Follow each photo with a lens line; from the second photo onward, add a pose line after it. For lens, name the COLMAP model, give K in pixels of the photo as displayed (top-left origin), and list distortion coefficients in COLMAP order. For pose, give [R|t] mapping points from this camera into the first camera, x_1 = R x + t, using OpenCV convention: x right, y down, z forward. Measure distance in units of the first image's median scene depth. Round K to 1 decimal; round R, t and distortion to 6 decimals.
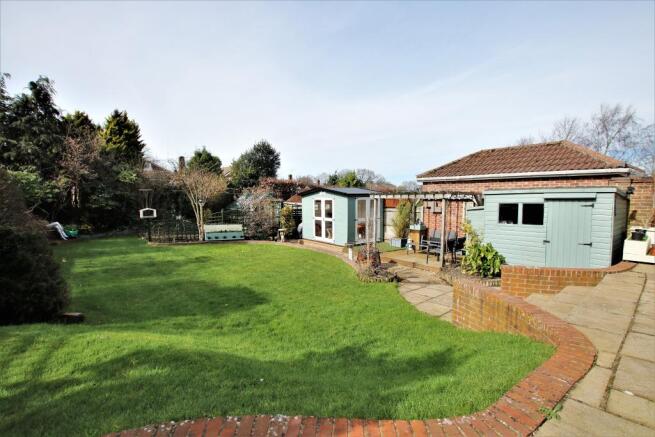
lens RADIAL K [[311.8, 0, 330.5], [0, 311.8, 225.0], [0, 0, 1]] dist [-0.020854, 0.000579]
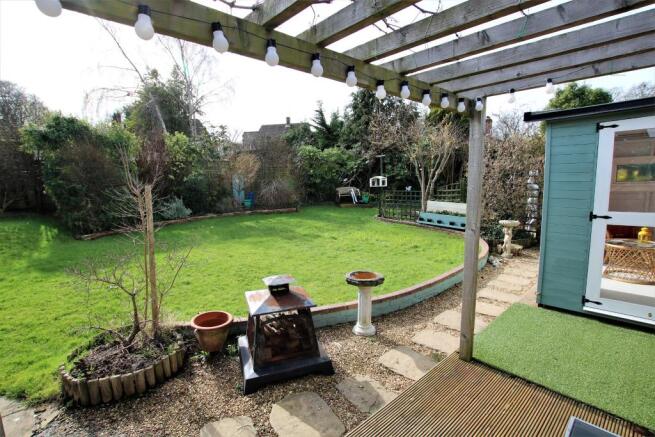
lens RADIAL K [[311.8, 0, 330.5], [0, 311.8, 225.0], [0, 0, 1]] dist [-0.020854, 0.000579]
pose [[0.035181, 0.141029, -0.989380, 0.297552], [-0.065584, 0.988185, 0.138527, -0.029144], [0.997227, 0.060014, 0.044015, 0.780637]]
